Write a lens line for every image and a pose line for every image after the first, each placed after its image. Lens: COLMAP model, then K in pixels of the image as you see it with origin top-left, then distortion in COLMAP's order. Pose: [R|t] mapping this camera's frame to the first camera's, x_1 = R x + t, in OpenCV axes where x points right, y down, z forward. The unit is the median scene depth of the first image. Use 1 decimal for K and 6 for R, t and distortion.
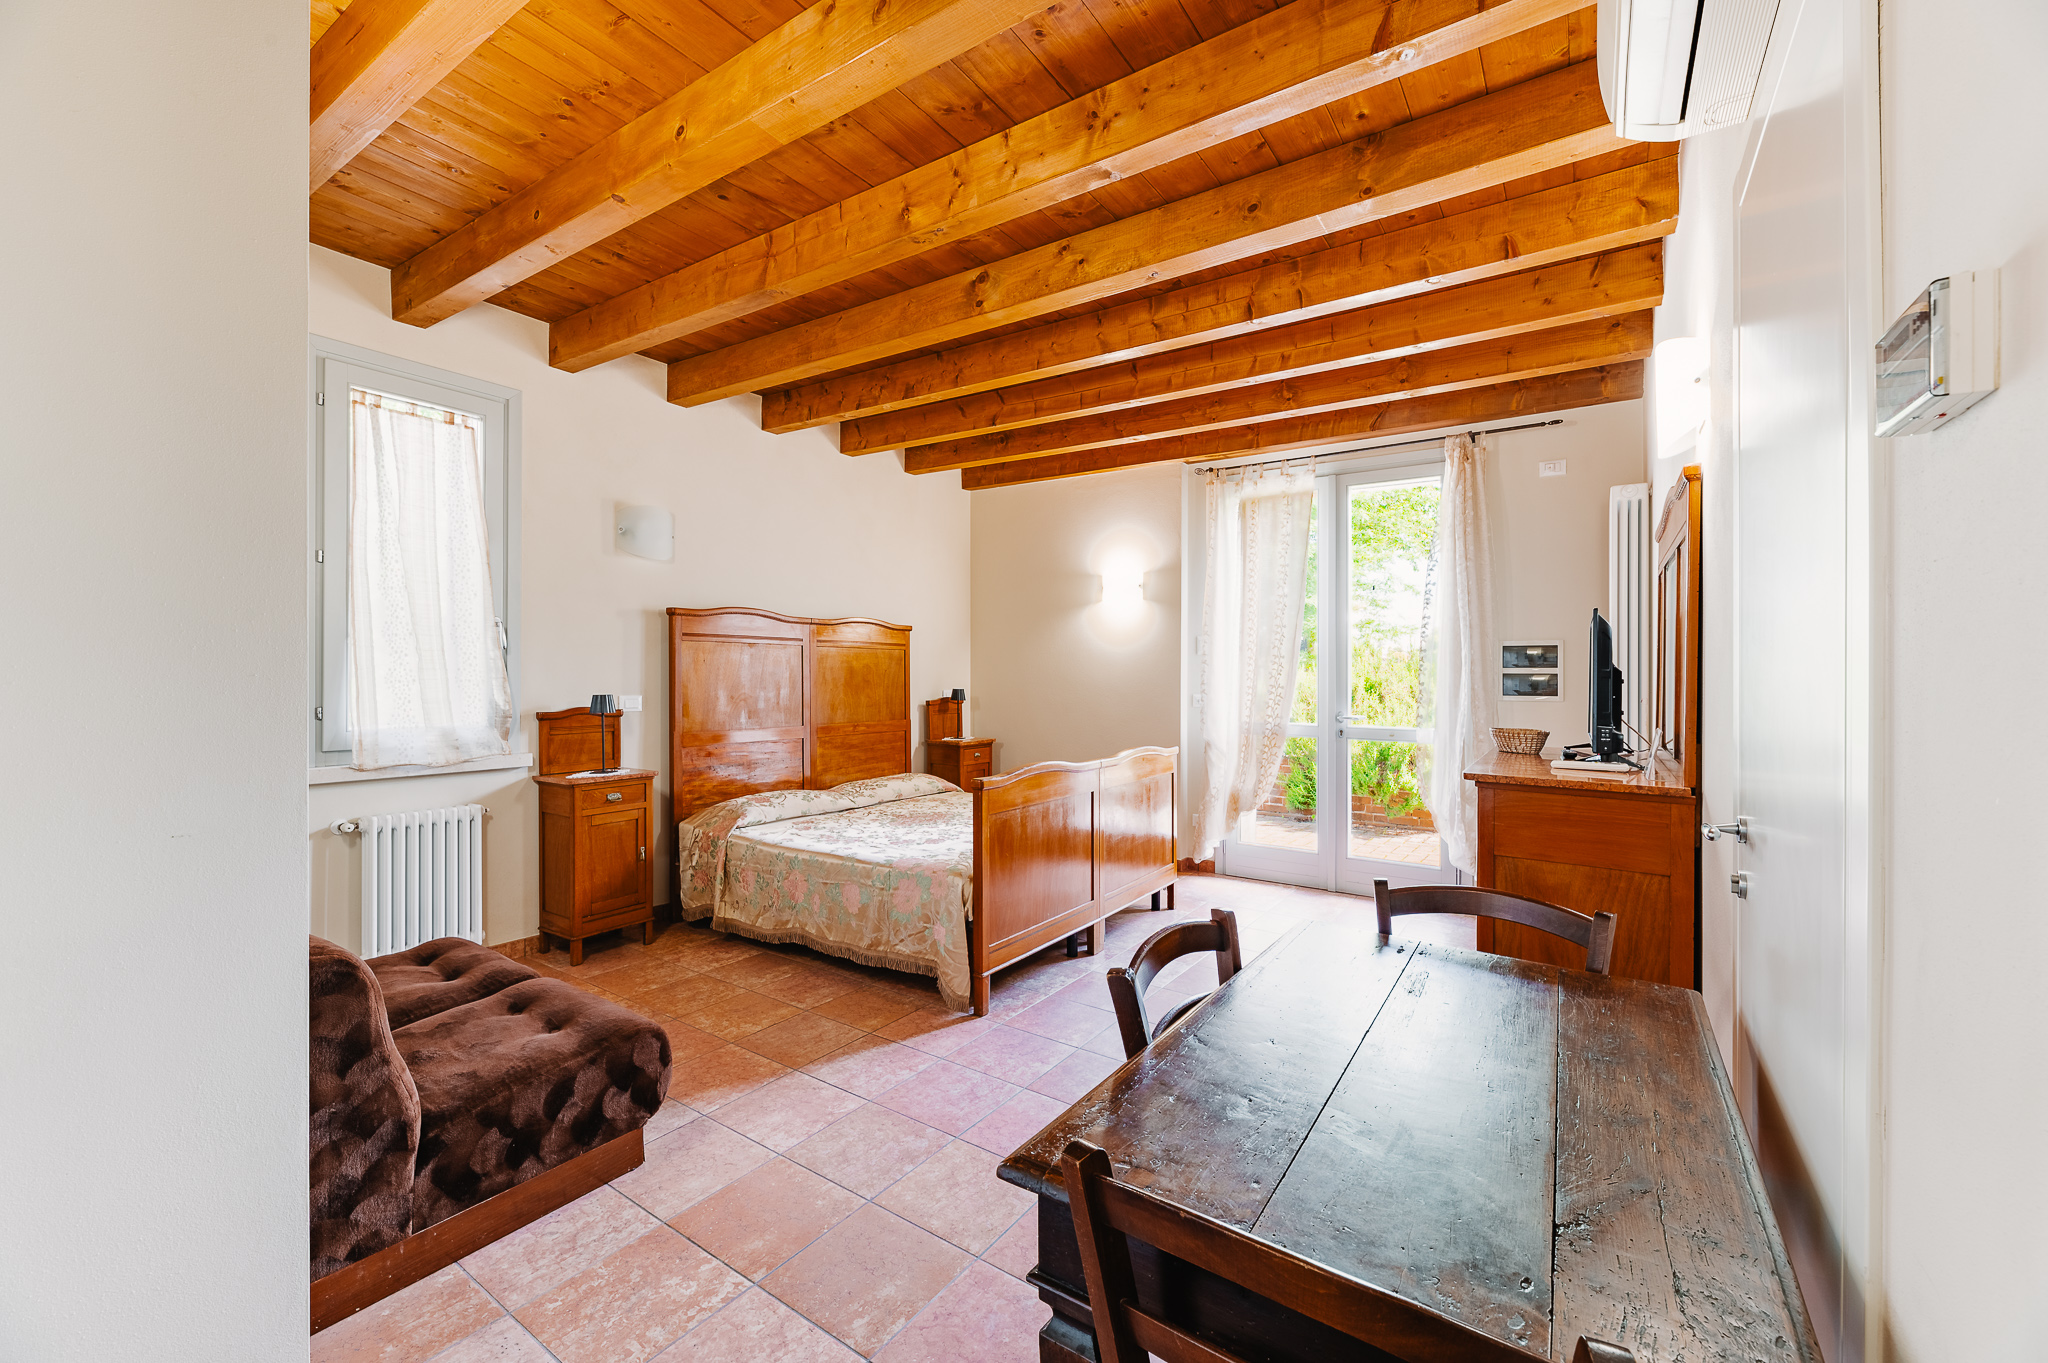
lens RADIAL K [[834.3, 0, 1009.0], [0, 834.3, 679.0], [0, 0, 1]] dist [0.000330, -0.000561]
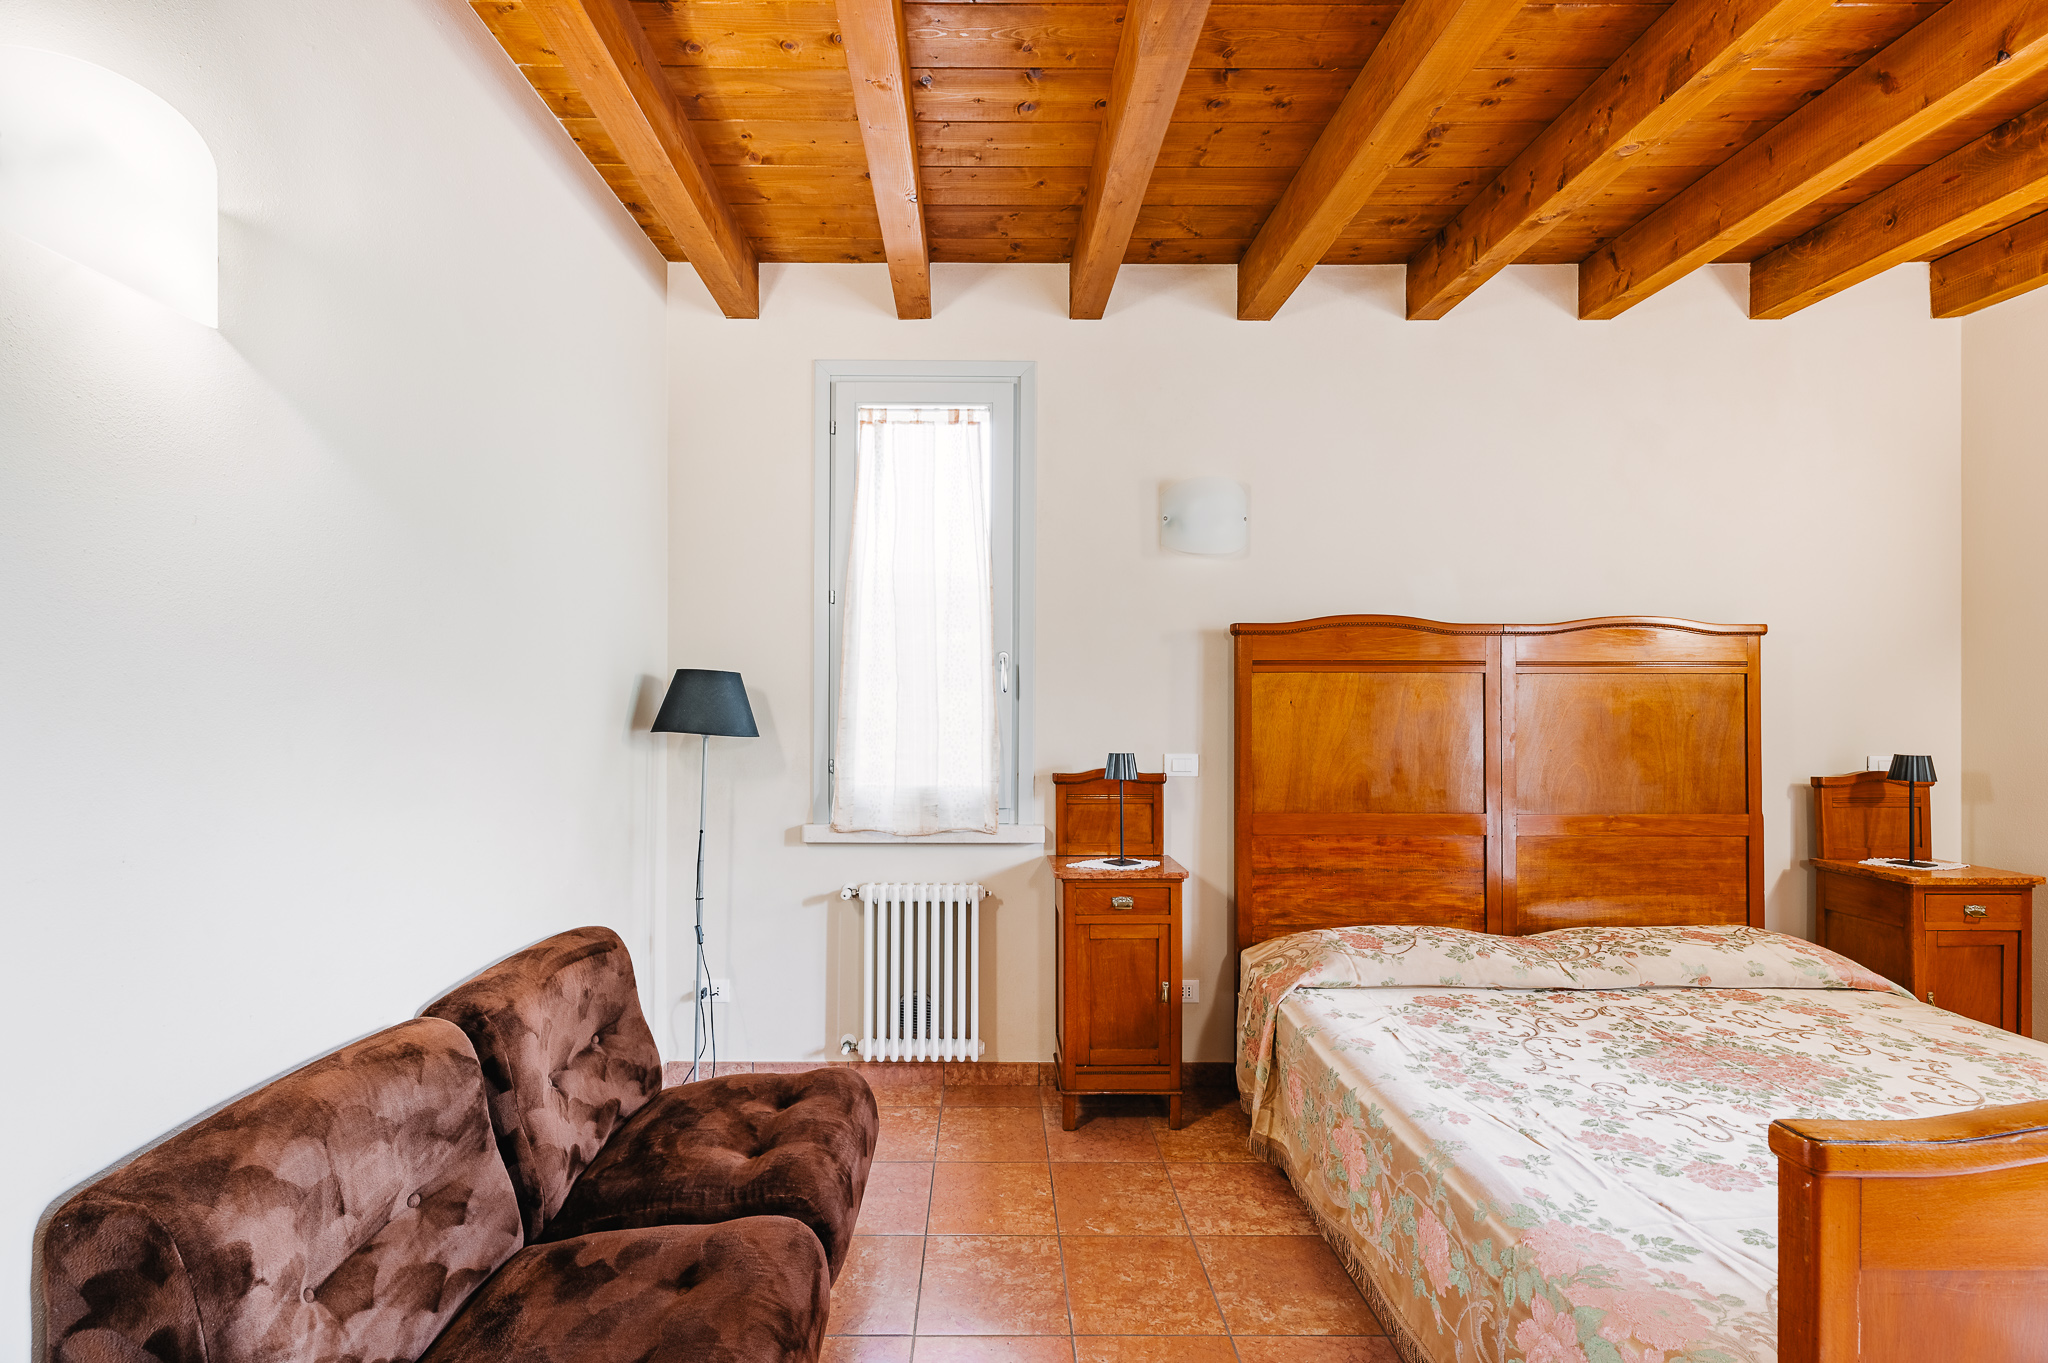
lens RADIAL K [[834.3, 0, 990.8], [0, 834.3, 710.8], [0, 0, 1]] dist [0.000330, -0.000561]
pose [[0.578721, 0.001233, -0.815524, 0.025319], [-0.001287, 0.999999, 0.000599, -0.016000], [0.815524, 0.000703, 0.578722, 0.454690]]
